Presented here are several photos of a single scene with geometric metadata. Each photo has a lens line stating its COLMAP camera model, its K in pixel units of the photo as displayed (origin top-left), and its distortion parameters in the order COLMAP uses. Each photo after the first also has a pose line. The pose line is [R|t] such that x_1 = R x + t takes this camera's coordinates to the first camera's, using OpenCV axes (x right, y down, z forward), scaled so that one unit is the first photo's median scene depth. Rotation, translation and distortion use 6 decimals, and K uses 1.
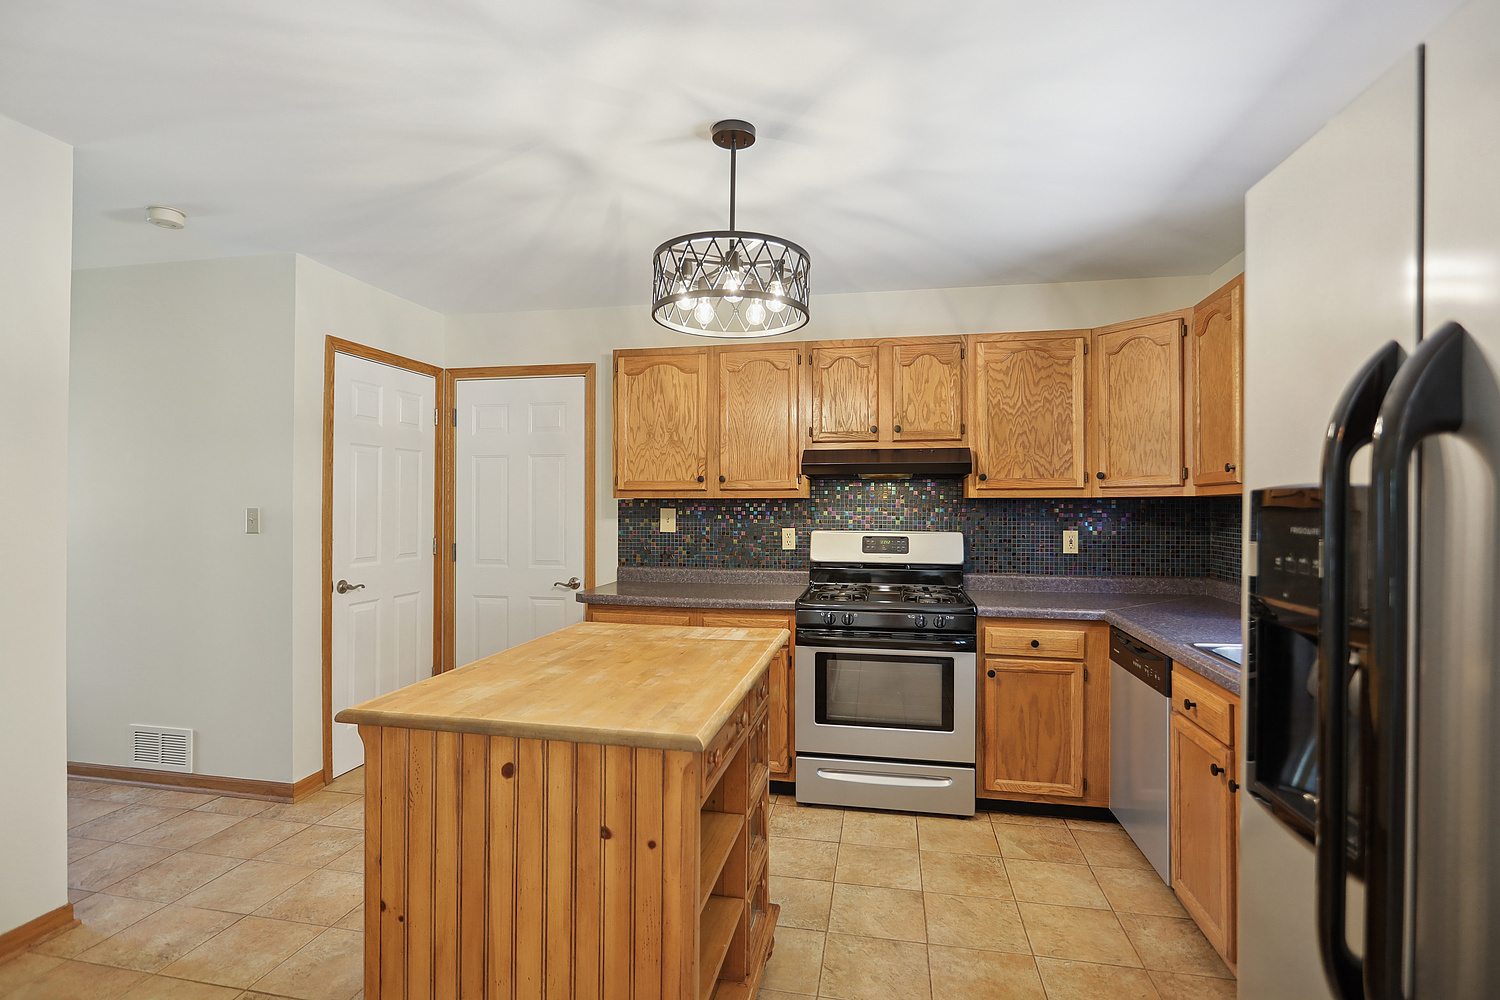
lens RADIAL K [[735.3, 0, 750.0], [0, 735.3, 500.0], [0, 0, 1]] dist [-0.001525, -0.000403]
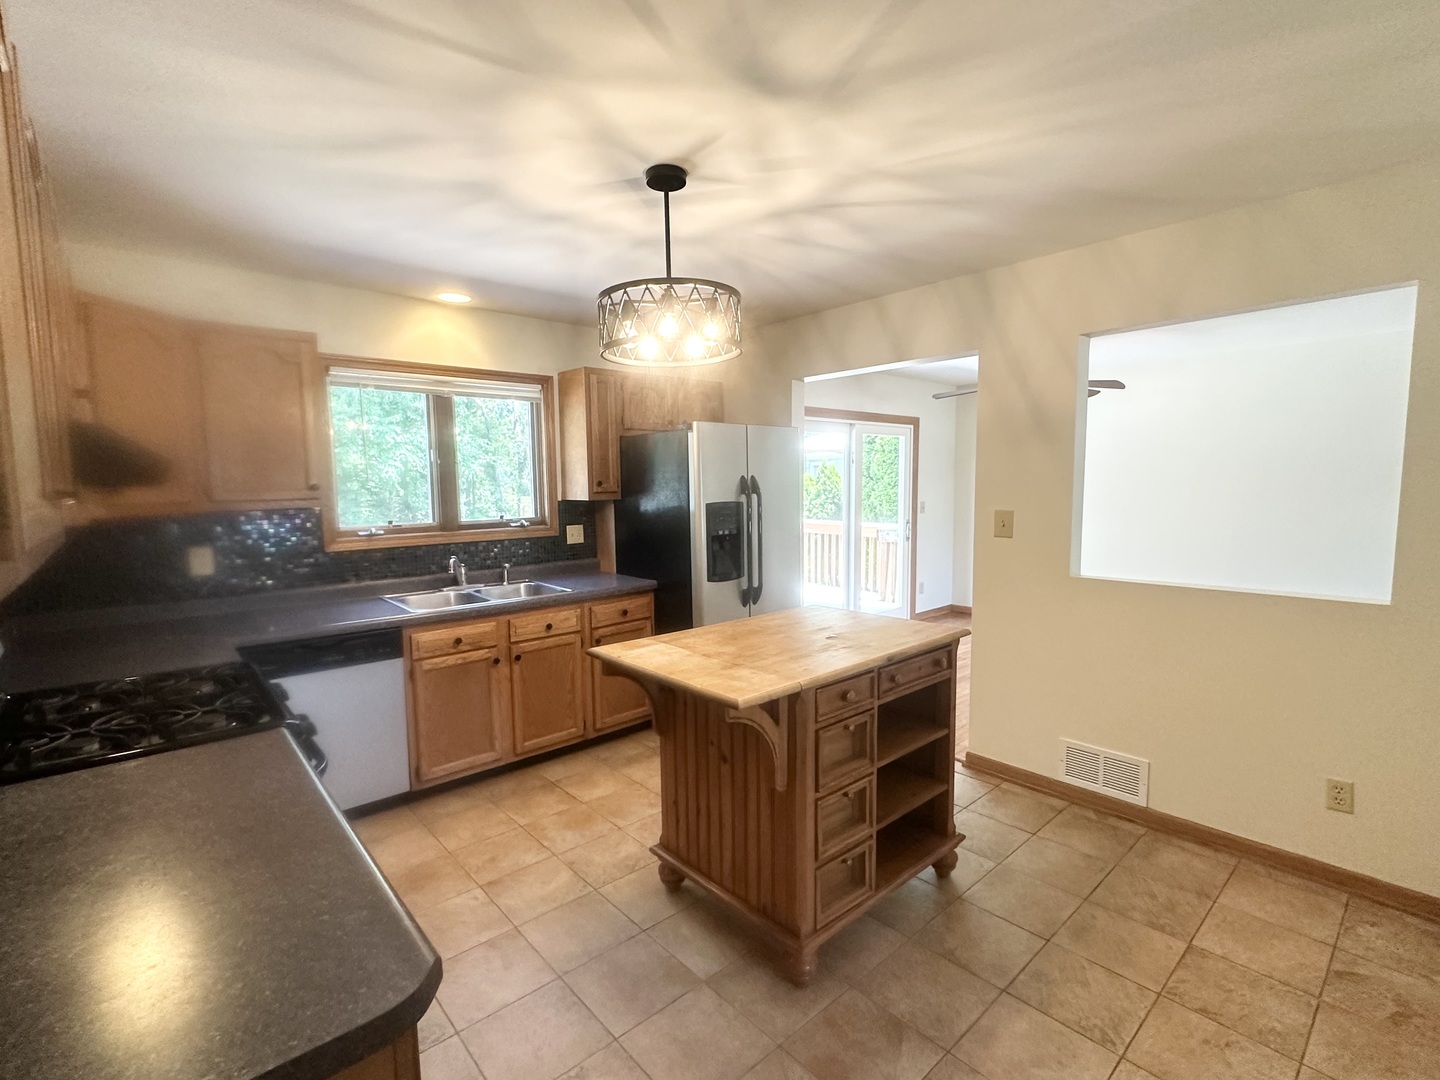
lens RADIAL K [[665.1, 0, 720.0], [0, 665.1, 540.0], [0, 0, 1]] dist [-0.000616, -0.000056]
pose [[-0.794991, -0.046573, 0.604830, -0.659293], [0.004071, 0.996616, 0.082093, -0.048364], [-0.606607, 0.067726, -0.792112, 1.669490]]
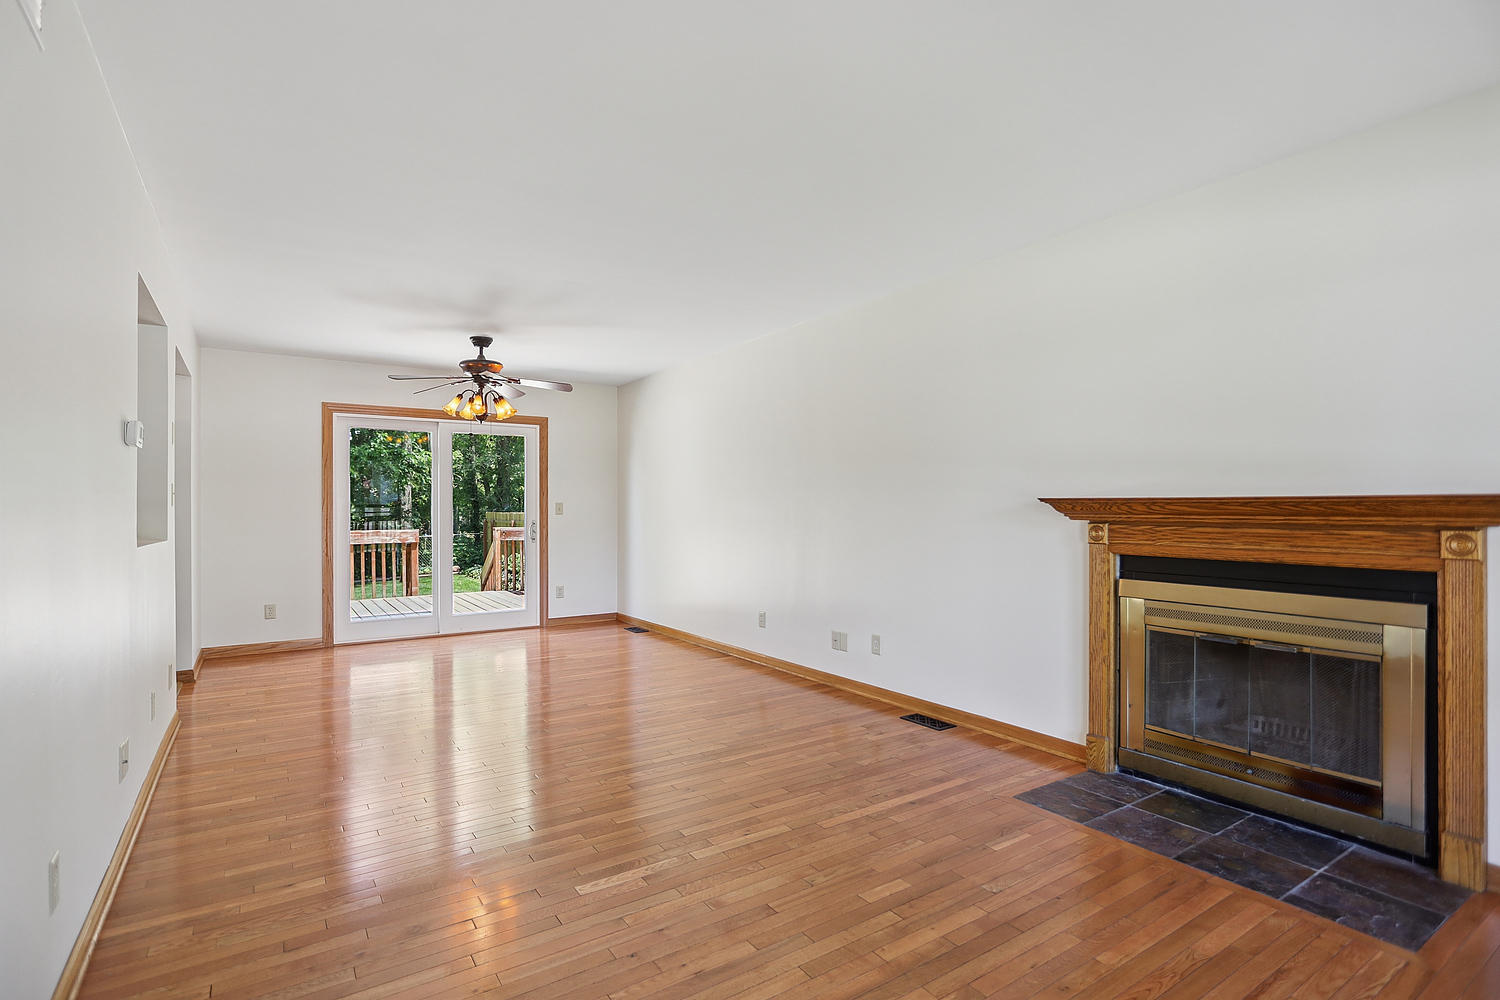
lens RADIAL K [[735.3, 0, 750.0], [0, 735.3, 500.0], [0, 0, 1]] dist [-0.001525, -0.000403]
pose [[-0.703343, 0.007548, 0.710811, -2.457582], [-0.002372, 0.999913, -0.012965, 0.057468], [-0.710847, -0.010805, -0.703264, 0.416981]]
